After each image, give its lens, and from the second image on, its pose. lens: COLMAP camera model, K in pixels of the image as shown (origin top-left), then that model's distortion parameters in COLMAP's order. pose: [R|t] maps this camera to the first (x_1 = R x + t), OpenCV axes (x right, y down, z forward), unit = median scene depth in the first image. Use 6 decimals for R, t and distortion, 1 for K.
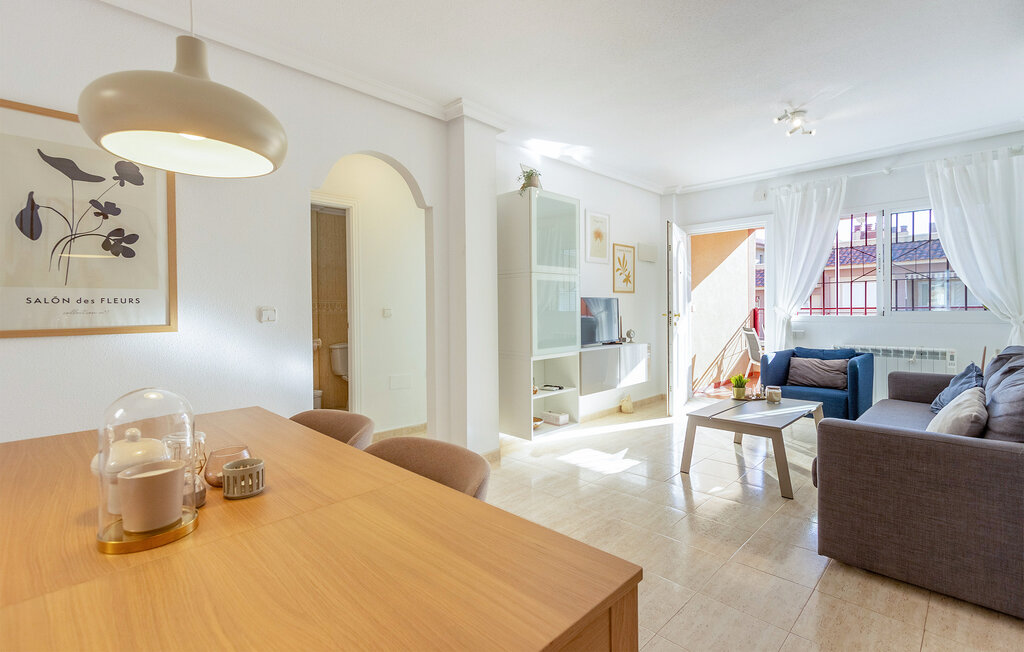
lens RADIAL K [[466.2, 0, 517.7], [0, 466.2, 313.9], [0, 0, 1]] dist [-0.001122, -0.000161]
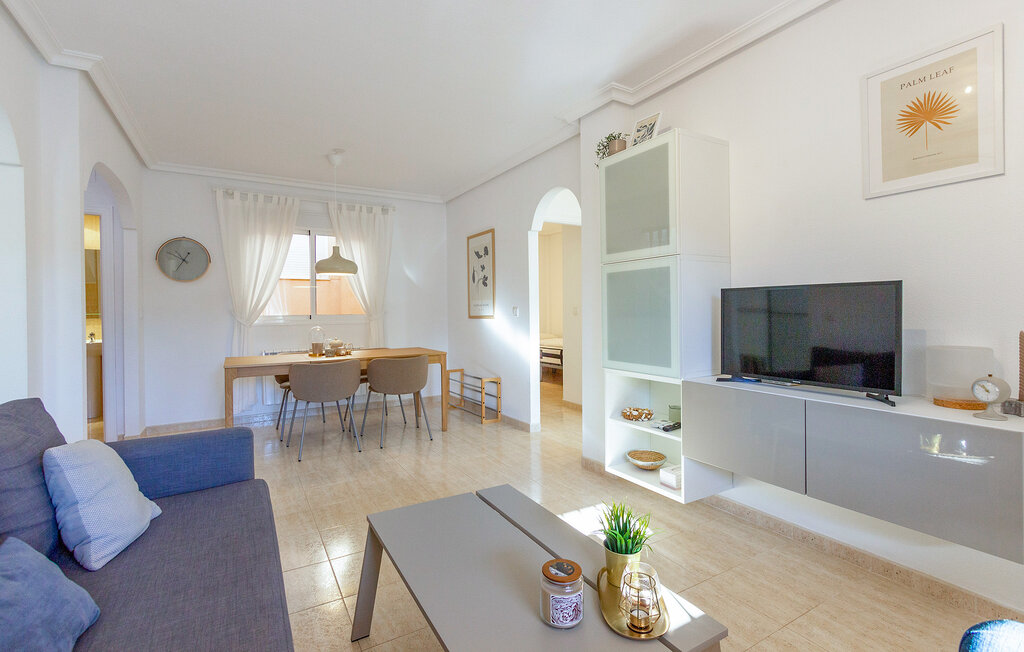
lens RADIAL K [[466.2, 0, 517.7], [0, 466.2, 313.9], [0, 0, 1]] dist [-0.001122, -0.000161]
pose [[-0.257905, 0.019555, -0.965972, 1.428823], [-0.001804, 0.999784, 0.020721, -0.031775], [0.966168, 0.007087, -0.257814, 1.771505]]
